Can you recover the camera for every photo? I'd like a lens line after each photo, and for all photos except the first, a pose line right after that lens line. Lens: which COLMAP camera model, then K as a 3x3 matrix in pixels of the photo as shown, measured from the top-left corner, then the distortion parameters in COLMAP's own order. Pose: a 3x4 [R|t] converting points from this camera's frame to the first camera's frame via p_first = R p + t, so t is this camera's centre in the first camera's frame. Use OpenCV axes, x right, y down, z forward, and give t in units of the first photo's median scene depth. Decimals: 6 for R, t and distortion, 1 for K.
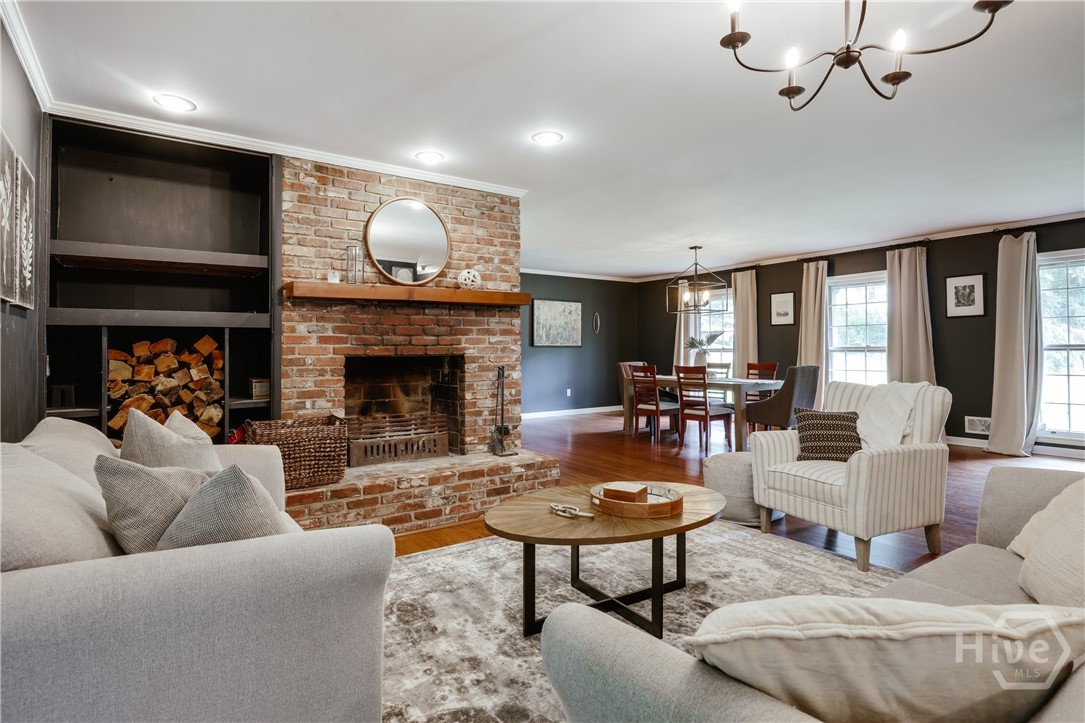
lens RADIAL K [[561.0, 0, 540.7], [0, 561.0, 333.3], [0, 0, 1]] dist [0.001056, -0.000030]
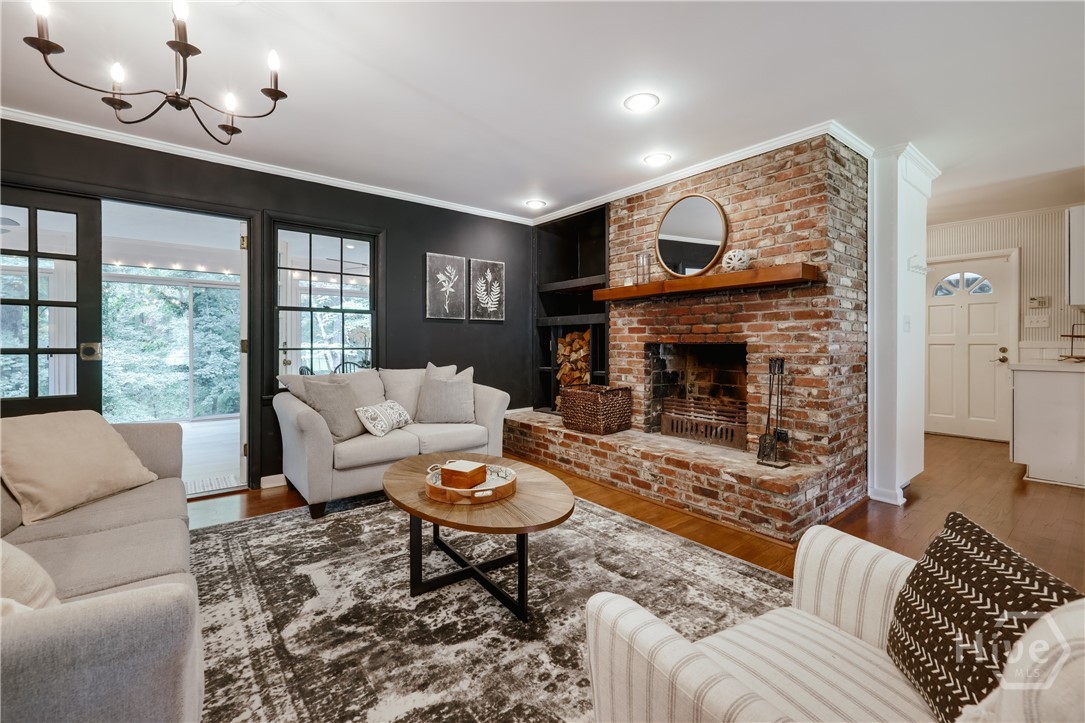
lens RADIAL K [[458.4, 0, 541.5], [0, 458.4, 337.9], [0, 0, 1]] dist [0.000645, 0.000026]
pose [[0.080359, -0.001786, -0.996764, 0.624404], [0.028868, 0.999583, 0.000536, 0.021293], [0.996348, -0.028817, 0.080377, 0.655478]]
